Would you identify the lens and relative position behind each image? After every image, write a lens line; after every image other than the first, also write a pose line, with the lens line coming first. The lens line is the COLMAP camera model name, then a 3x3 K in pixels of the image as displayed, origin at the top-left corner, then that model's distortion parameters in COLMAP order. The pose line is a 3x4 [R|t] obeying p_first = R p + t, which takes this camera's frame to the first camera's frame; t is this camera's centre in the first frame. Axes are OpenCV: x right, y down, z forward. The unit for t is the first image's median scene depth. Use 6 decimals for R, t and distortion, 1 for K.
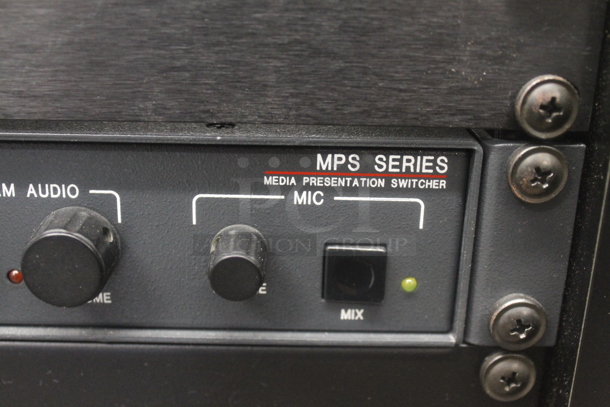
lens RADIAL K [[741.1, 0, 305.0], [0, 741.1, 203.5], [0, 0, 1]] dist [-0.092265, 0.093426]
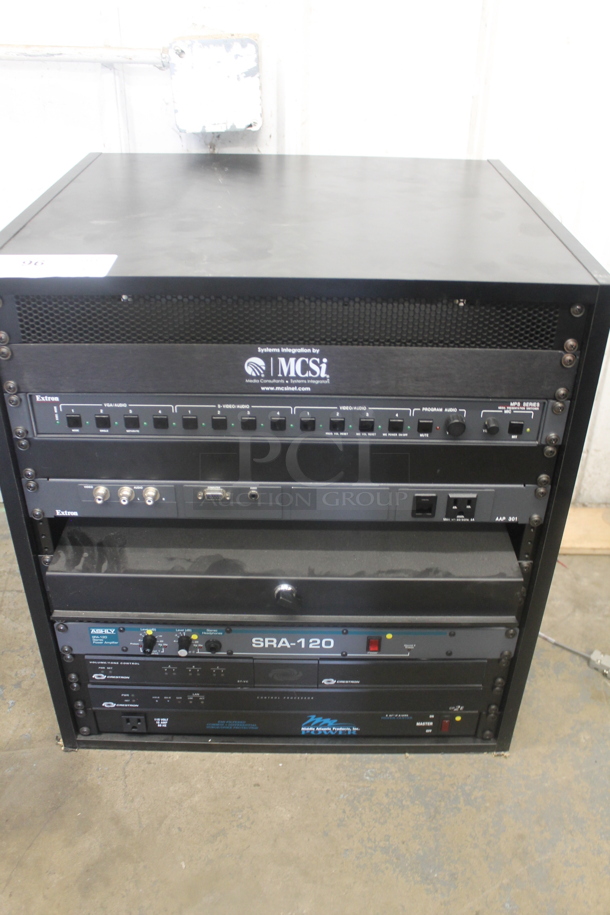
lens RADIAL K [[798.3, 0, 312.2], [0, 798.3, 458.8], [0, 0, 1]] dist [-0.176709, 0.146367]
pose [[0.999849, 0.003154, -0.017093, -1.089072], [0.000694, 0.975361, 0.220616, -0.777458], [0.017368, -0.220594, 0.975211, -3.705026]]
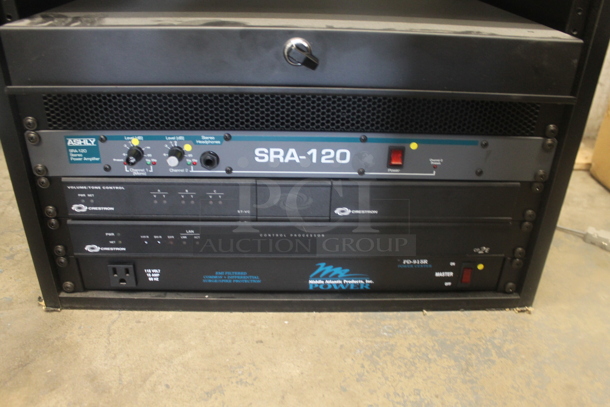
lens RADIAL K [[514.8, 0, 305.0], [0, 514.8, 203.5], [0, 0, 1]] dist [-0.170019, 0.137968]
pose [[0.999929, -0.003863, 0.011230, -1.345904], [0.002039, 0.987410, 0.158166, 1.586533], [-0.011700, -0.158132, 0.987349, -1.607605]]
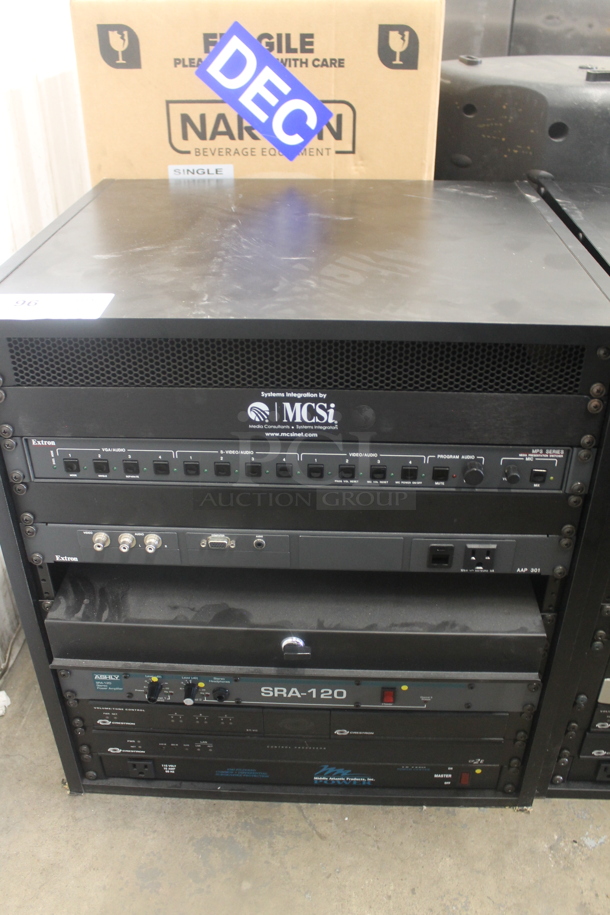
lens RADIAL K [[798.3, 0, 312.2], [0, 798.3, 458.8], [0, 0, 1]] dist [-0.176709, 0.146367]
pose [[0.997921, 0.009155, -0.063788, -0.929608], [0.004423, 0.977793, 0.209525, -0.939679], [0.064290, -0.209371, 0.975720, -3.386617]]
